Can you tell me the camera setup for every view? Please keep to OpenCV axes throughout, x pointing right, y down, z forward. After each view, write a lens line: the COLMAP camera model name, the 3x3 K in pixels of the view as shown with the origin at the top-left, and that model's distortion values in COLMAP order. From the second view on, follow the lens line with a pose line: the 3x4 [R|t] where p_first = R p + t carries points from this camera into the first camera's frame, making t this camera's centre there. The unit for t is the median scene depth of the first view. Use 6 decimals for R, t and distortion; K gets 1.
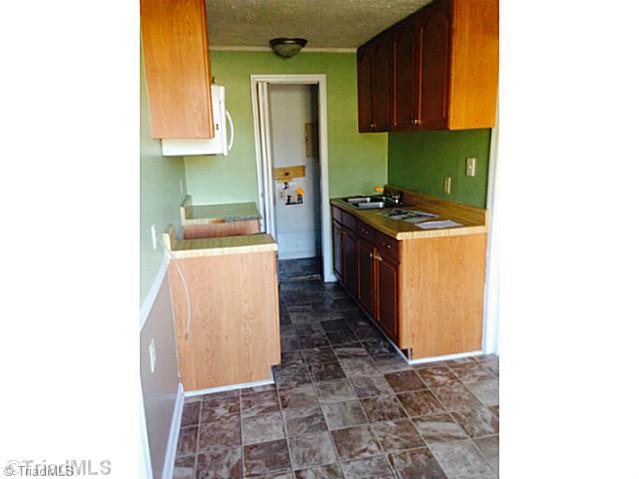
lens RADIAL K [[433.7, 0, 319.5], [0, 433.7, 239.5], [0, 0, 1]] dist [0.093208, -0.003861]
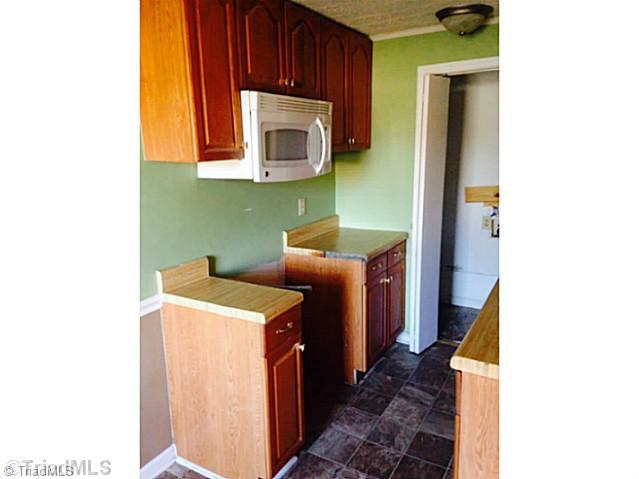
lens RADIAL K [[433.7, 0, 319.5], [0, 433.7, 239.5], [0, 0, 1]] dist [0.093208, -0.003861]
pose [[0.740876, 0.156768, -0.653090, 0.393771], [-0.151255, 0.986344, 0.065177, -0.164323], [0.654389, 0.050495, 0.754470, 0.520383]]
